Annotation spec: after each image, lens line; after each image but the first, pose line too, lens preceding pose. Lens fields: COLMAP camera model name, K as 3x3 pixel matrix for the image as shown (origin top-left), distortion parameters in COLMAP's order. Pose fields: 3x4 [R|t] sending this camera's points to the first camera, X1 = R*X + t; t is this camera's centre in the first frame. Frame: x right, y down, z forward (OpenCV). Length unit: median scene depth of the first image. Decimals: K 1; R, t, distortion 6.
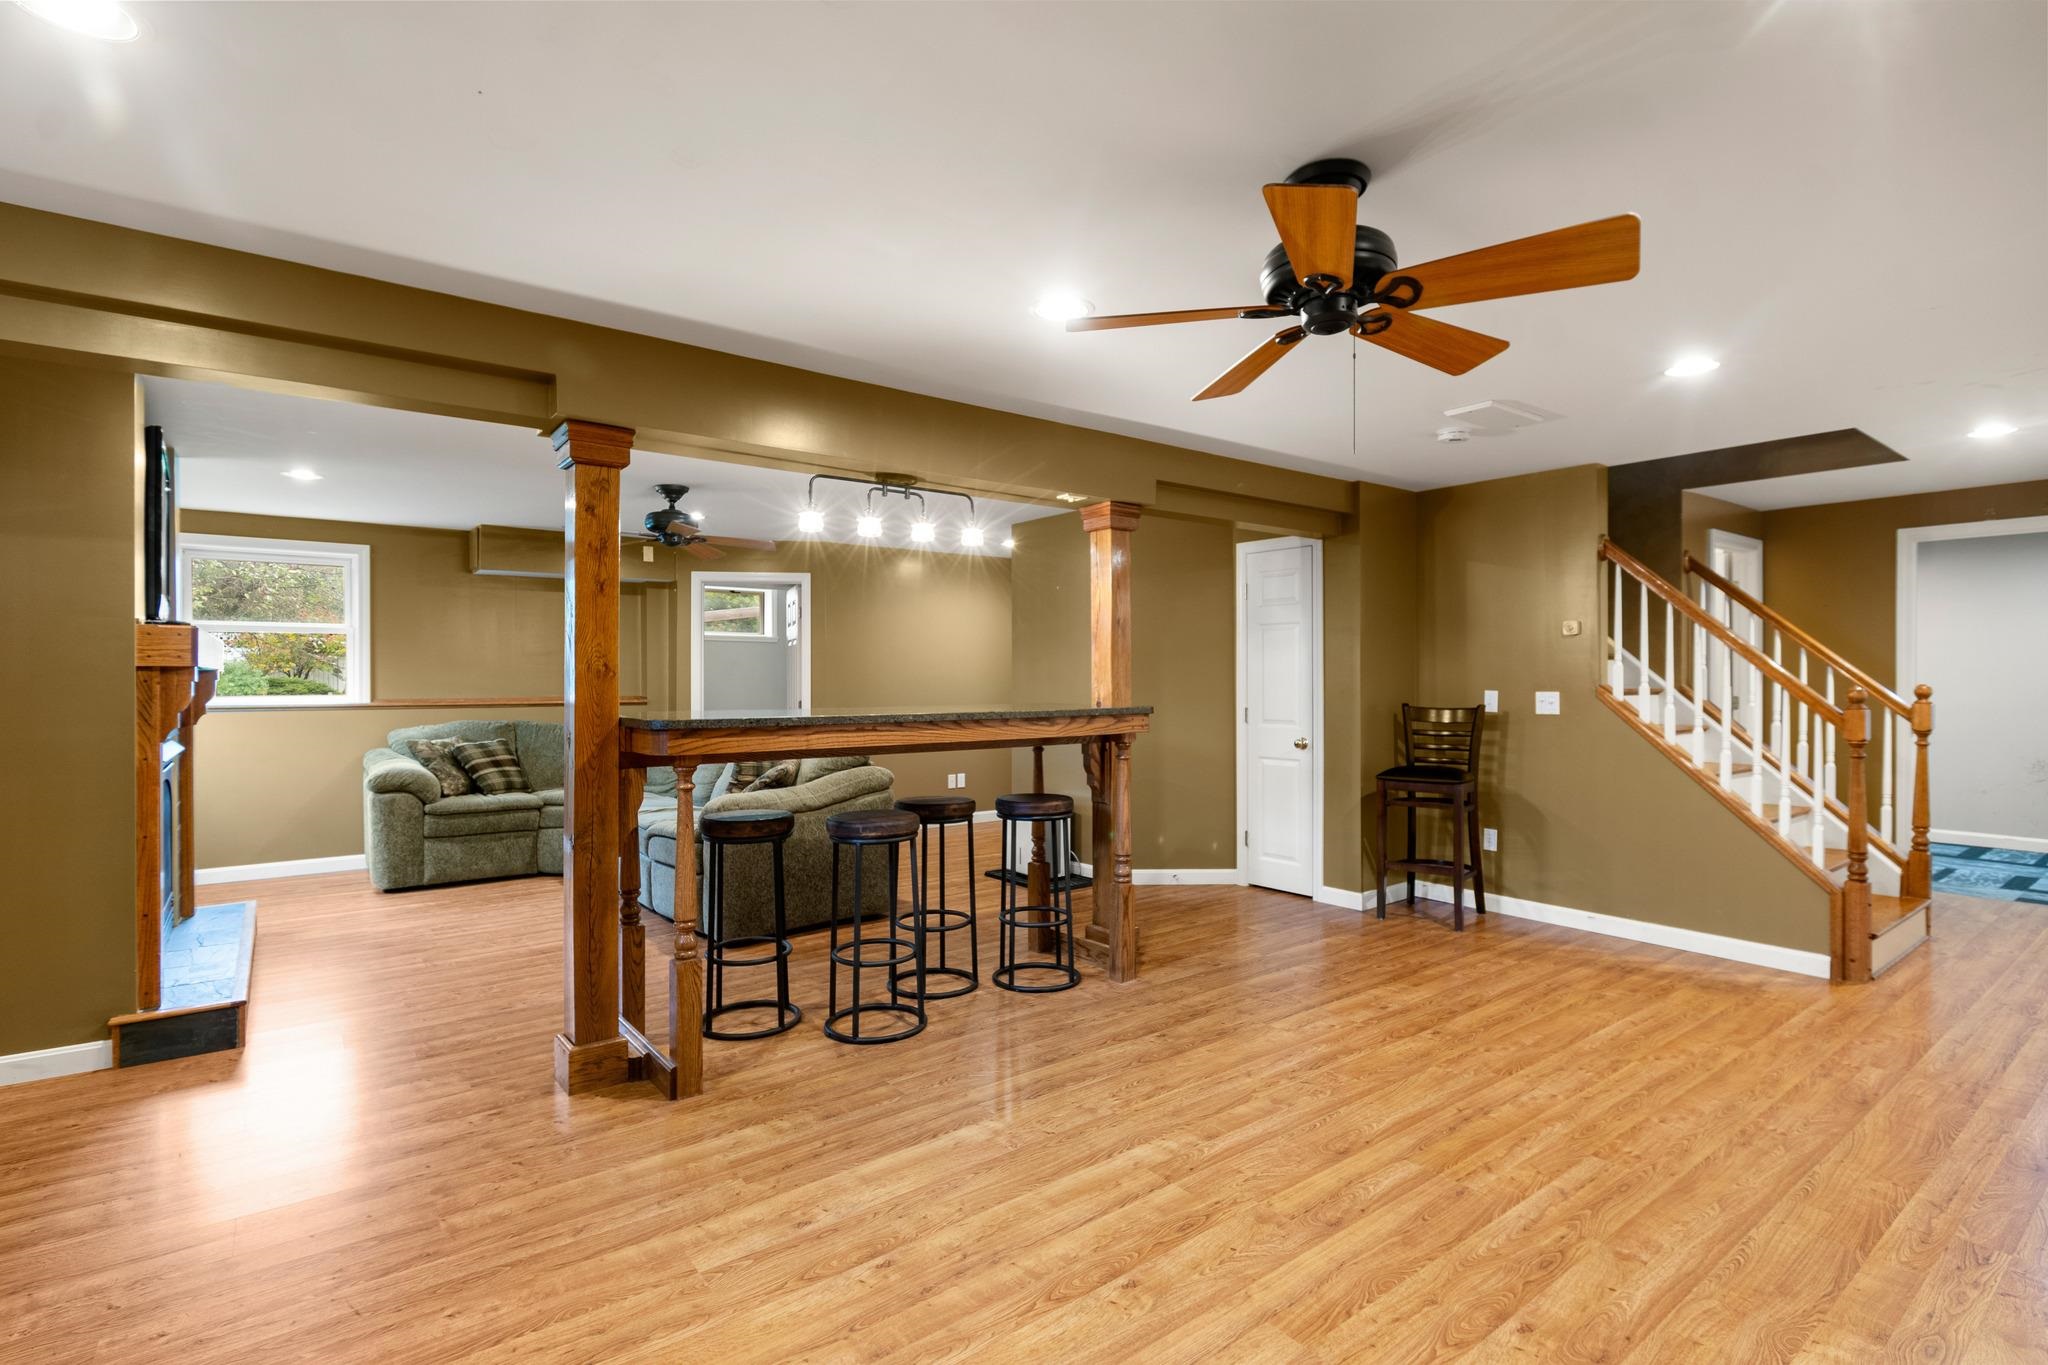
lens RADIAL K [[971.8, 0, 1027.6], [0, 971.8, 678.4], [0, 0, 1]] dist [-0.000563, -0.001447]
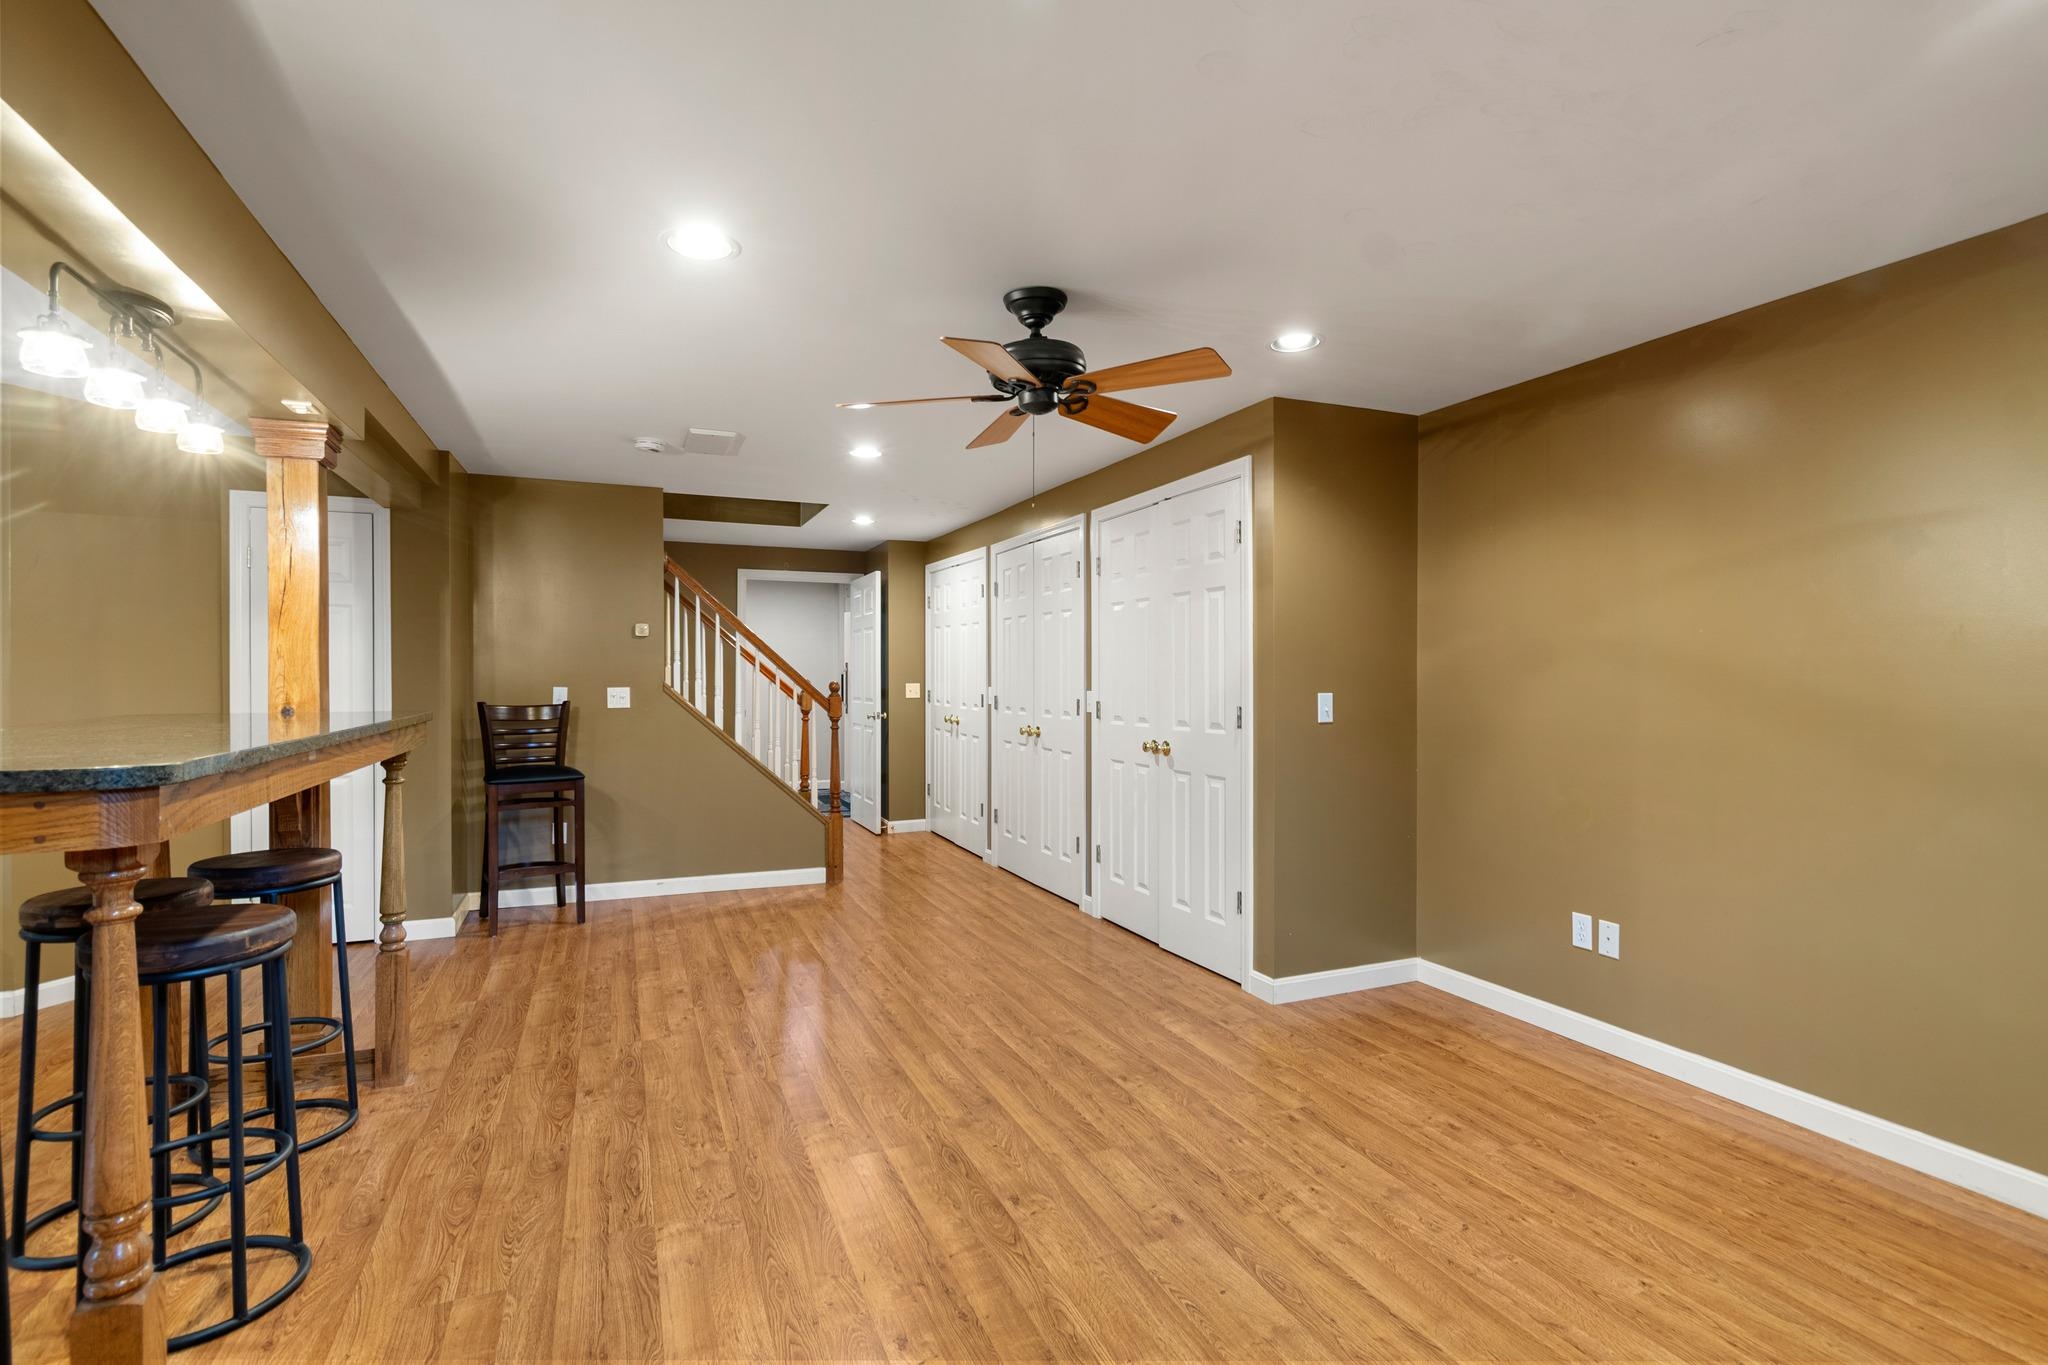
lens RADIAL K [[971.8, 0, 1027.6], [0, 971.8, 678.4], [0, 0, 1]] dist [-0.000563, -0.001447]
pose [[0.248638, -0.004026, 0.968588, -0.575495], [0.002479, 0.999991, 0.003521, 0.001186], [-0.968593, 0.001526, 0.248645, 0.401067]]
